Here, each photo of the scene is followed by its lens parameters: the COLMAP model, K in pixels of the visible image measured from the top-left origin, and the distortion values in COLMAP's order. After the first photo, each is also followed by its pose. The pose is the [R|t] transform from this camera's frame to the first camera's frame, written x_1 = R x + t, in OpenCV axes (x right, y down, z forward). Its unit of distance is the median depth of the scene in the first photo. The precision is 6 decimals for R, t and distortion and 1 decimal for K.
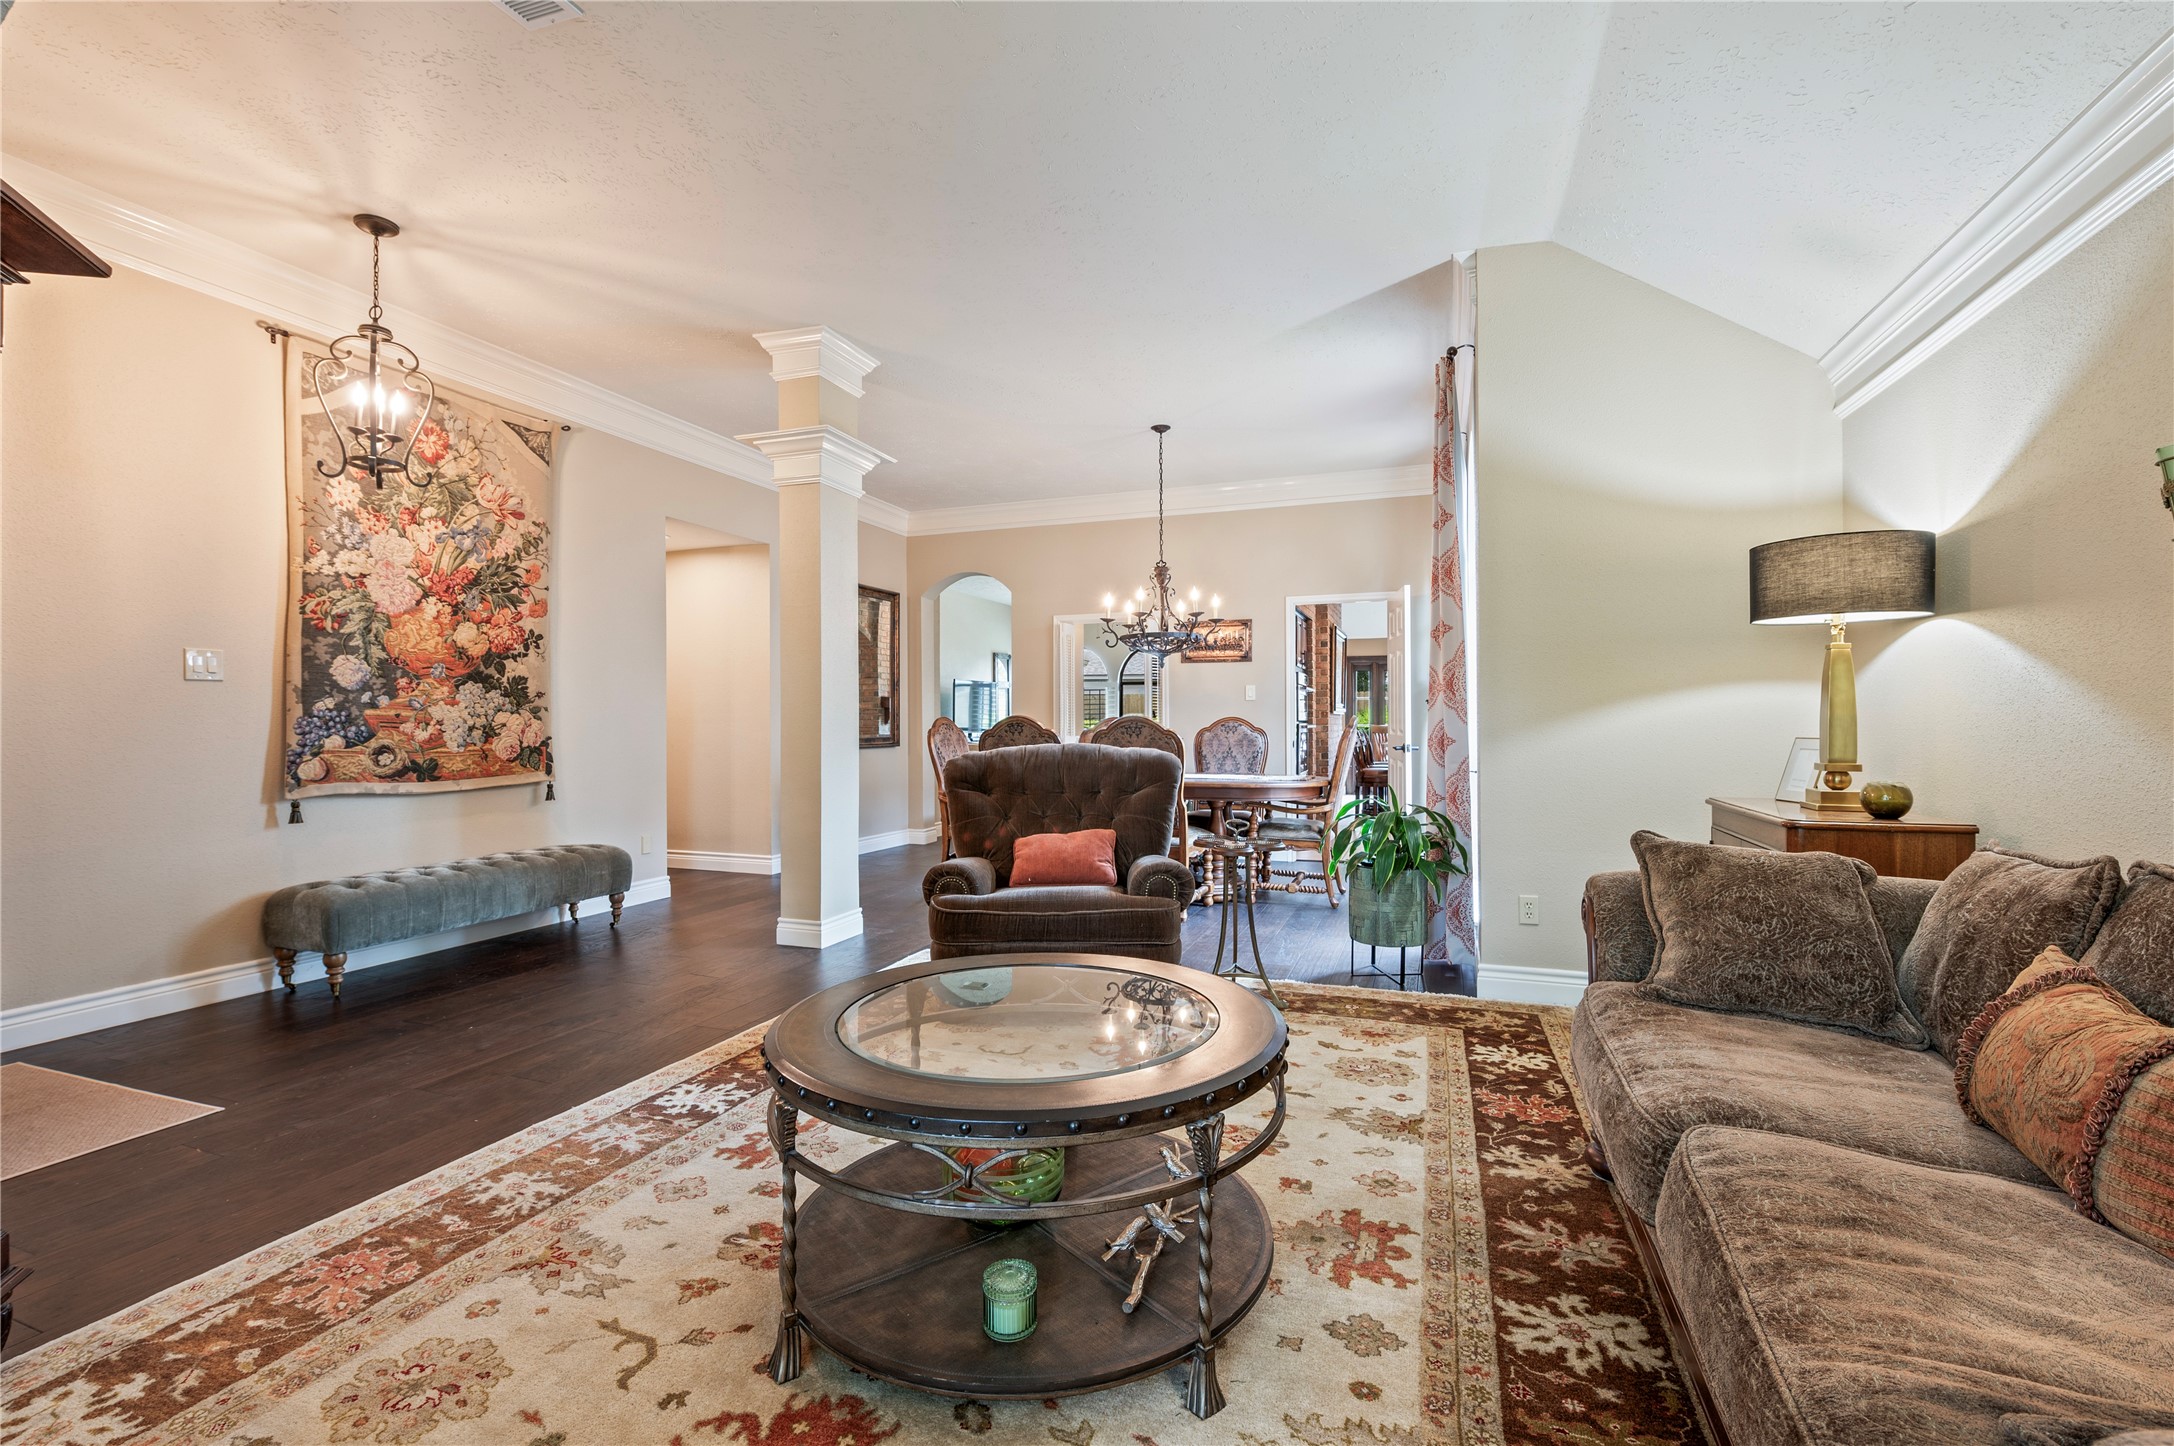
lens RADIAL K [[939.3, 0, 1105.9], [0, 939.3, 724.1], [0, 0, 1]] dist [-0.010968, -0.000410]
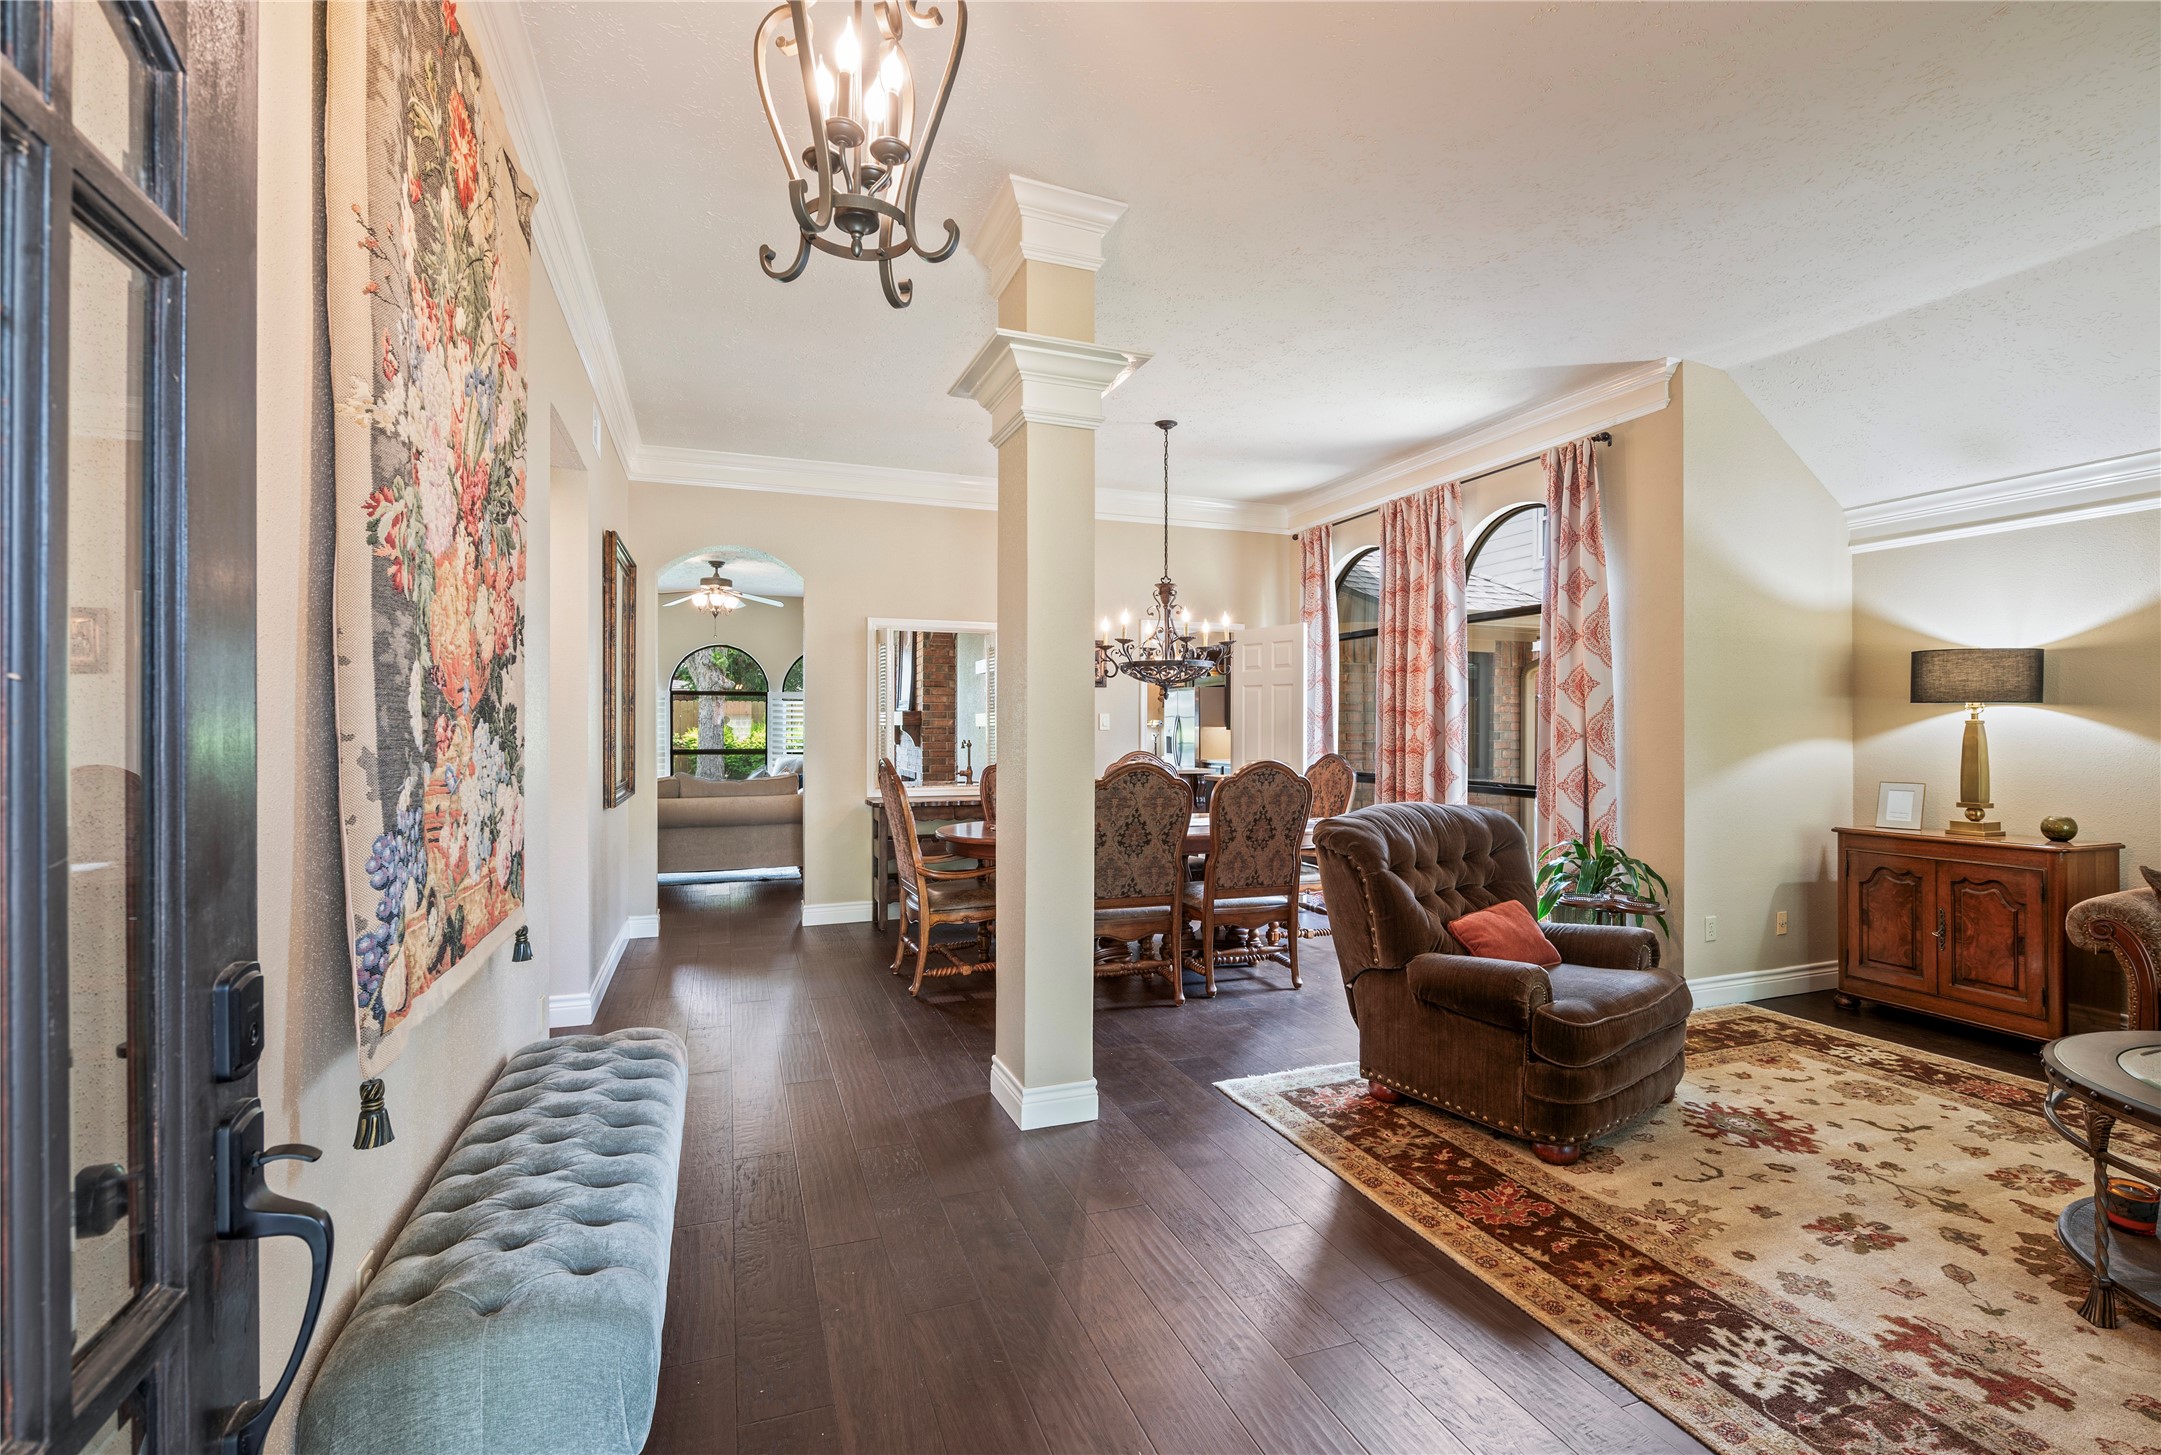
lens RADIAL K [[976.3, 0, 1154.1], [0, 976.3, 725.8], [0, 0, 1]] dist [-0.005930, -0.000691]
pose [[0.753360, 0.006026, 0.657581, -1.295150], [-0.002335, 0.999976, -0.006488, -0.070328], [-0.657604, 0.003352, 0.753356, 0.777672]]
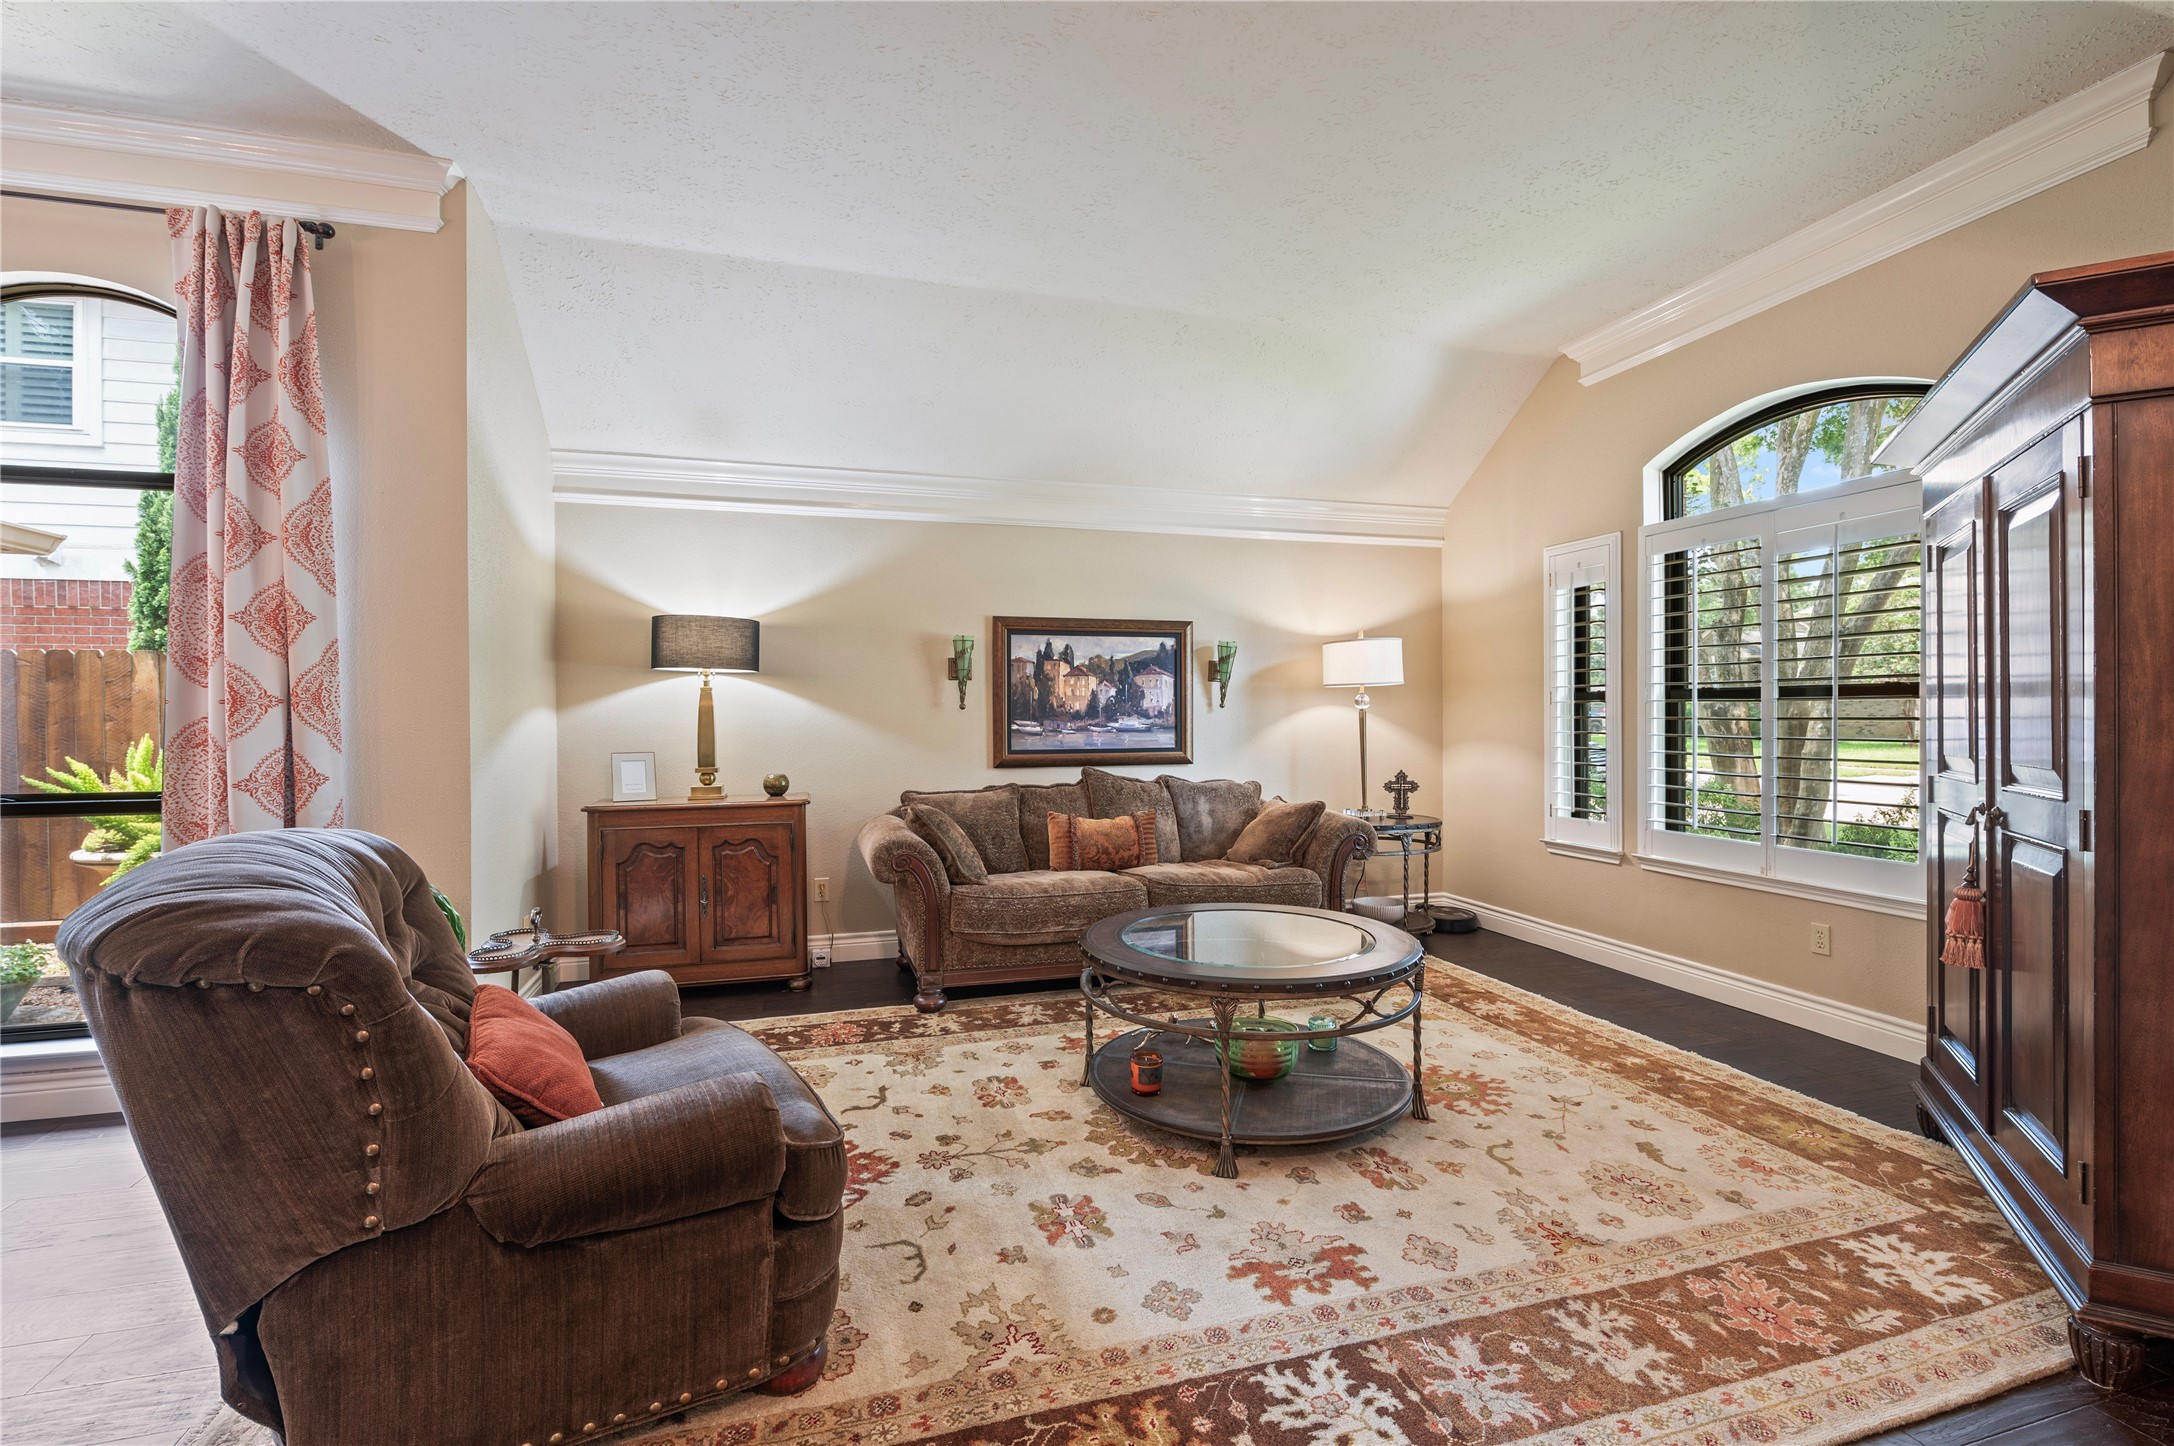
lens RADIAL K [[939.3, 0, 1053.0], [0, 939.3, 720.0], [0, 0, 1]] dist [-0.010968, -0.000410]
pose [[-0.554540, 0.000322, 0.832157, -0.852288], [0.008435, 0.999951, 0.005234, -0.039782], [-0.832114, 0.009922, -0.554515, 1.520066]]
